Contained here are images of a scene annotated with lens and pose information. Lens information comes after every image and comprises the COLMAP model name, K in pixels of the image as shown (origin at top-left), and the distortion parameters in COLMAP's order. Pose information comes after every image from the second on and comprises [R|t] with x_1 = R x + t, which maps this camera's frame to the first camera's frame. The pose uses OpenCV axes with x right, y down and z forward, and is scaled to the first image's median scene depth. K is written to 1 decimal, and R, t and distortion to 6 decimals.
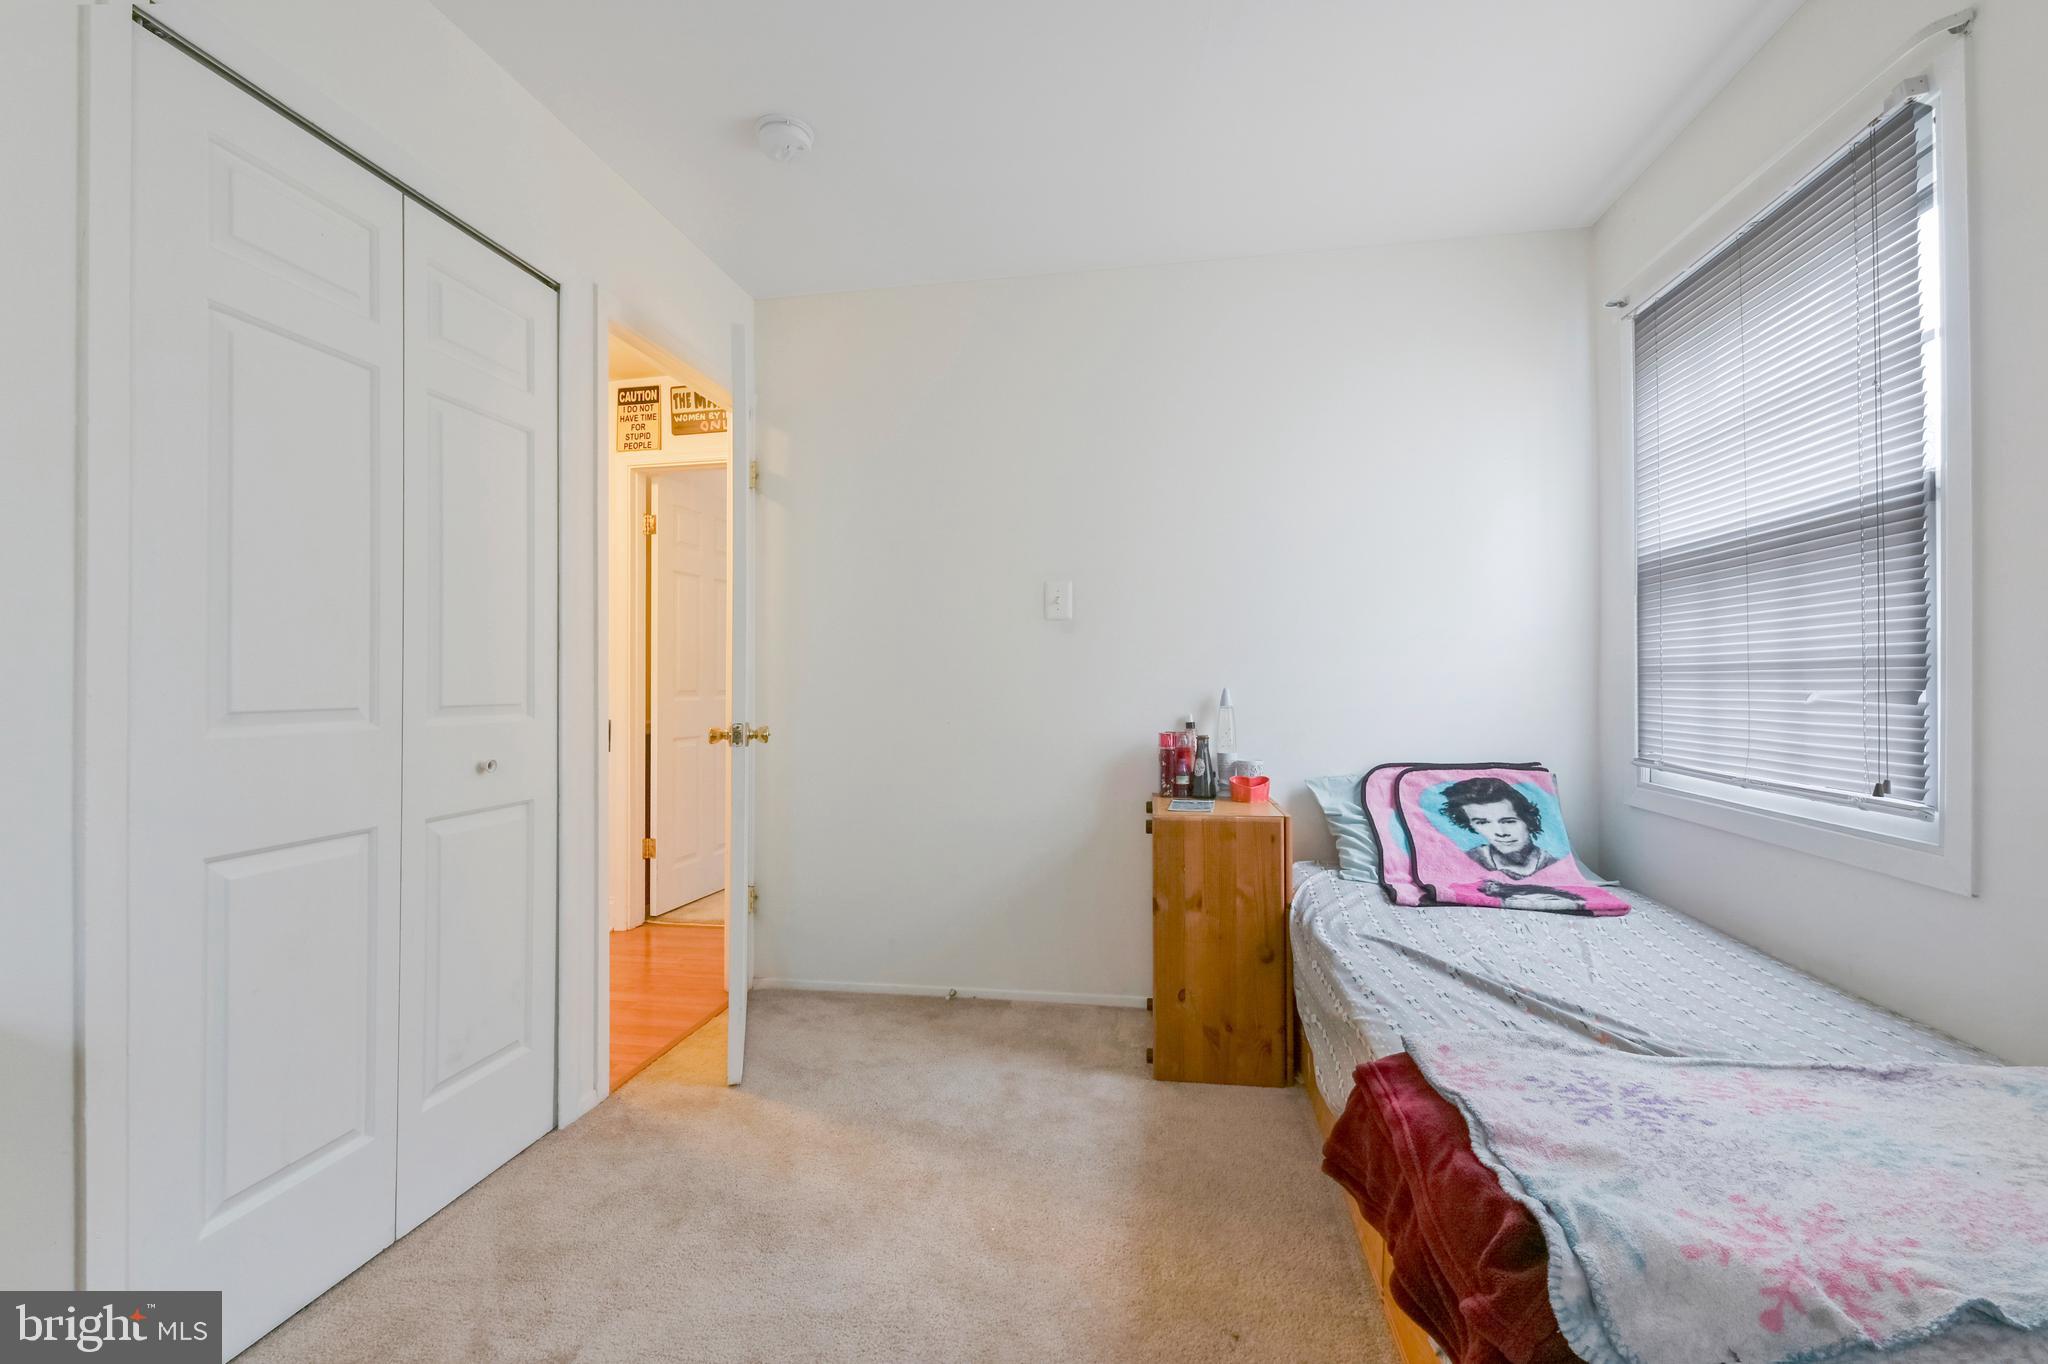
lens RADIAL K [[865.6, 0, 1023.0], [0, 865.6, 678.1], [0, 0, 1]] dist [-0.017344, -0.000181]
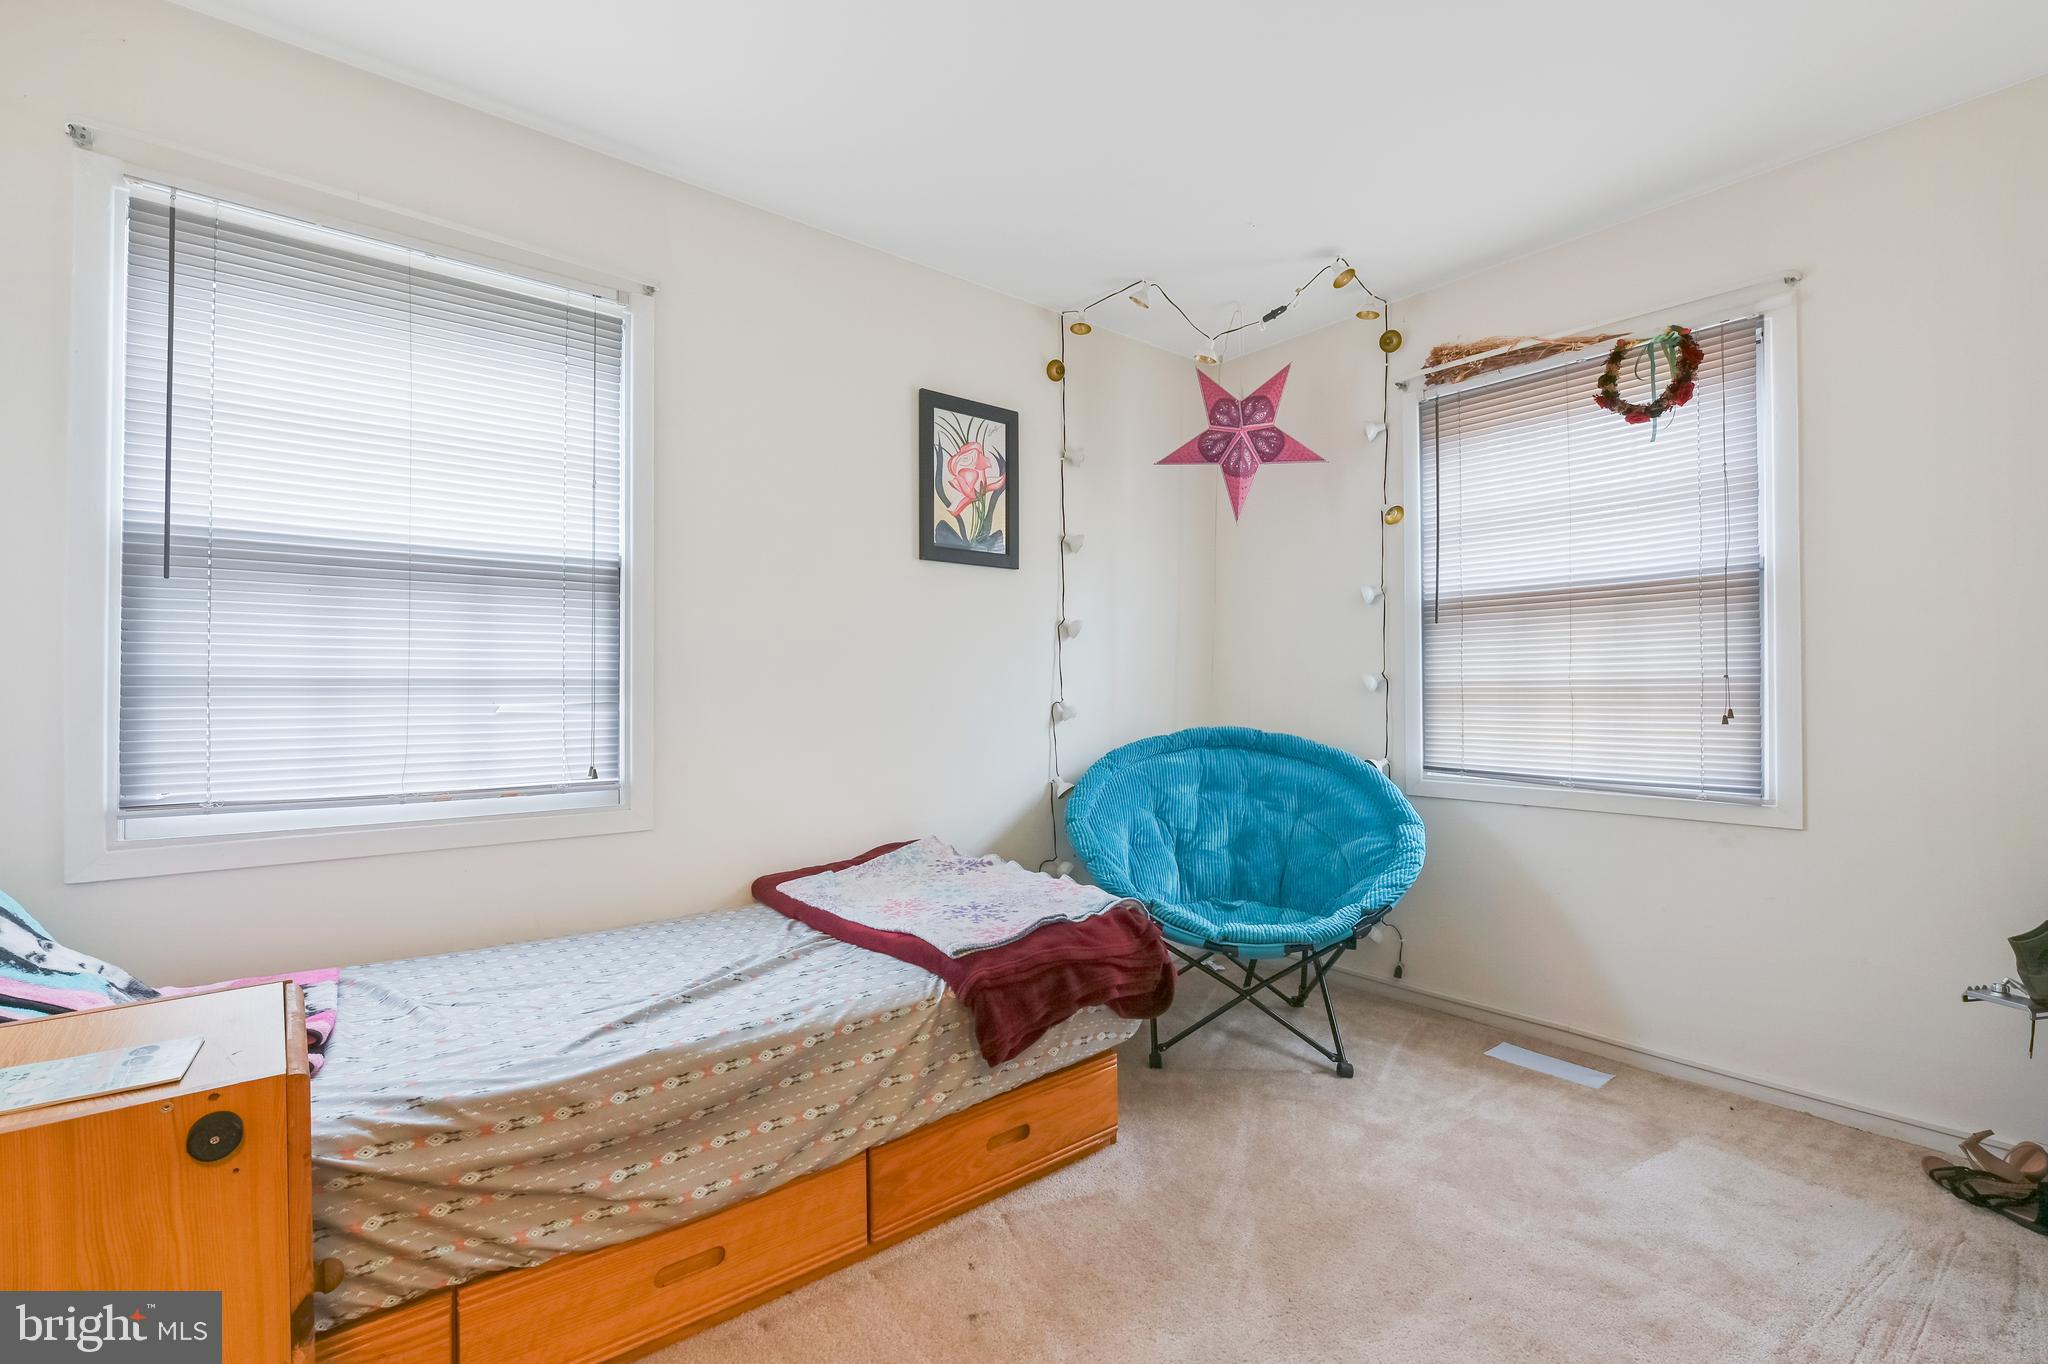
lens RADIAL K [[896.4, 0, 1034.5], [0, 896.4, 679.7], [0, 0, 1]] dist [-0.005330, -0.000431]
pose [[-0.755368, 0.014977, 0.655130, -0.457783], [0.003216, 0.999811, -0.019149, 0.008172], [-0.655293, -0.012358, -0.755274, 1.530851]]
